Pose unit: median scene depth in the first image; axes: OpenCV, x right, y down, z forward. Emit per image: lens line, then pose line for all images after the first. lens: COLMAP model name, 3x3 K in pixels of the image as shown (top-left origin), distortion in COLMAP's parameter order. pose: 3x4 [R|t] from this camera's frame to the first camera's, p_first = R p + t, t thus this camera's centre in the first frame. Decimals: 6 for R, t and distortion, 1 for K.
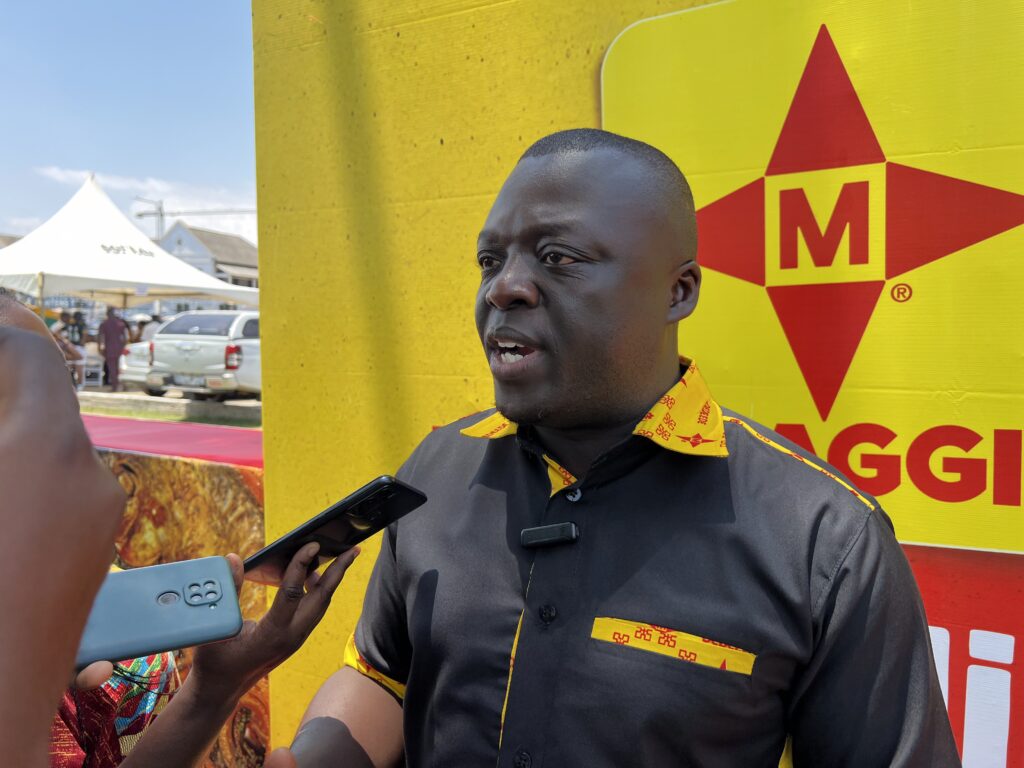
lens RADIAL K [[765.4, 0, 507.3], [0, 765.4, 383.4], [0, 0, 1]] dist [0.042249, -0.036464]
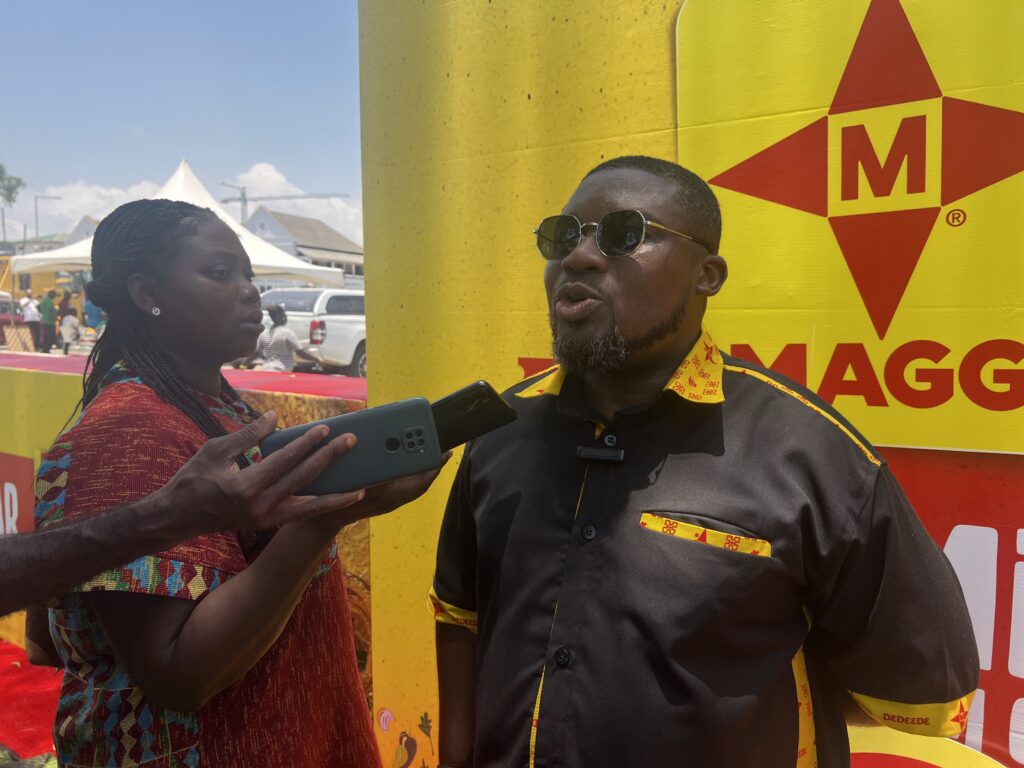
lens RADIAL K [[765.4, 0, 509.8], [0, 765.4, 377.3], [0, 0, 1]] dist [0.042249, -0.036464]
pose [[0.995869, 0.005425, -0.090642, -0.010559], [-0.003954, 0.999858, 0.016398, 0.070448], [0.090718, -0.015972, 0.995749, -0.109948]]
